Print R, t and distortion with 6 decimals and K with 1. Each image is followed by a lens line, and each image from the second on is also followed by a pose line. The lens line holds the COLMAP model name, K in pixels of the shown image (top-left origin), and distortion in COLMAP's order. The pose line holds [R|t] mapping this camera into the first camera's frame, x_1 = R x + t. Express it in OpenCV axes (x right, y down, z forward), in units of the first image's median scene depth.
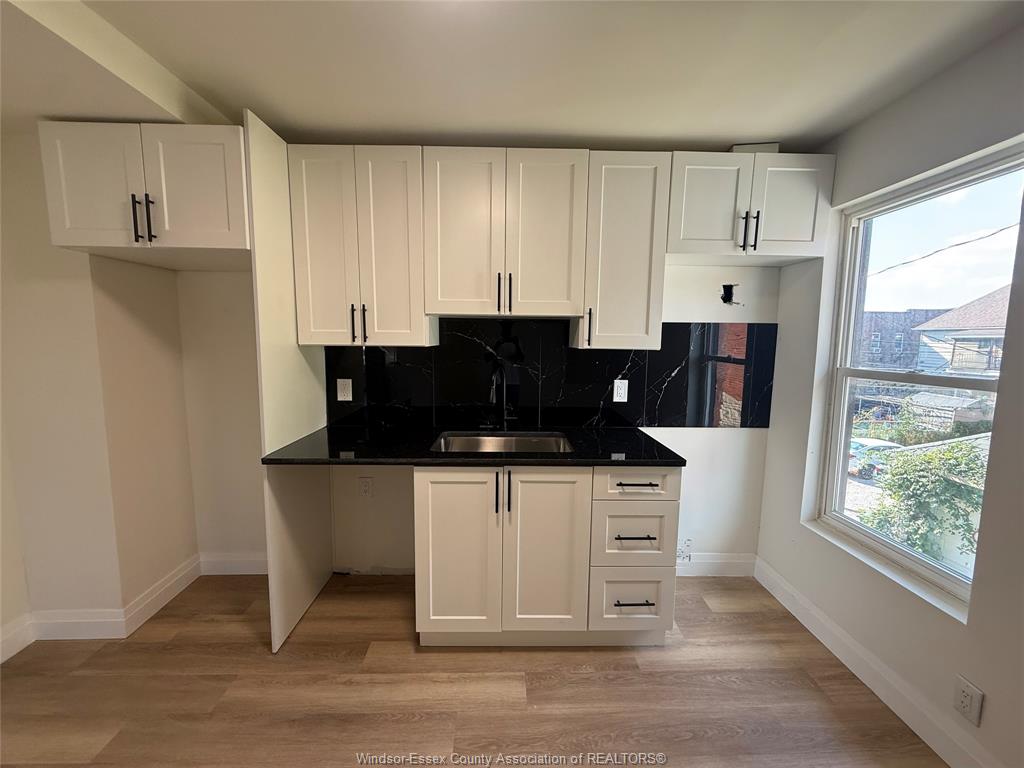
lens RADIAL K [[410.0, 0, 508.2], [0, 410.0, 383.8], [0, 0, 1]] dist [0.000816, 0.000008]
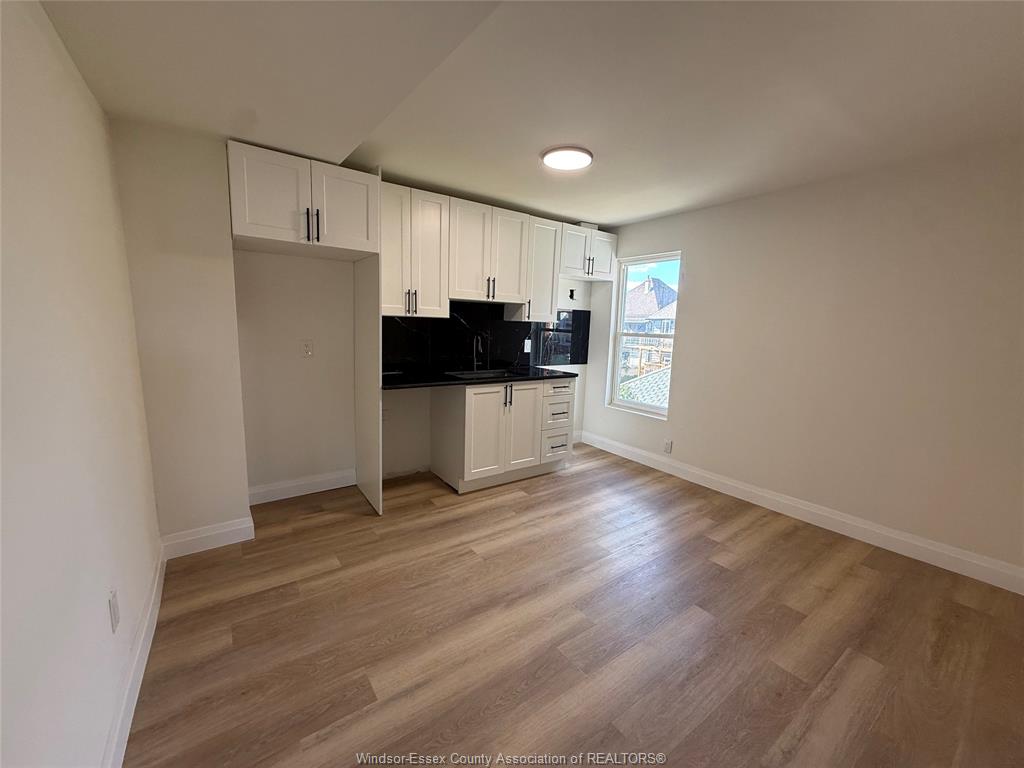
lens RADIAL K [[410.0, 0, 508.2], [0, 410.0, 383.8], [0, 0, 1]] dist [0.000816, 0.000008]
pose [[0.827549, -0.066186, 0.557478, -0.961699], [0.038914, 0.997400, 0.060650, 0.083792], [-0.560043, -0.028497, 0.827974, -0.516429]]
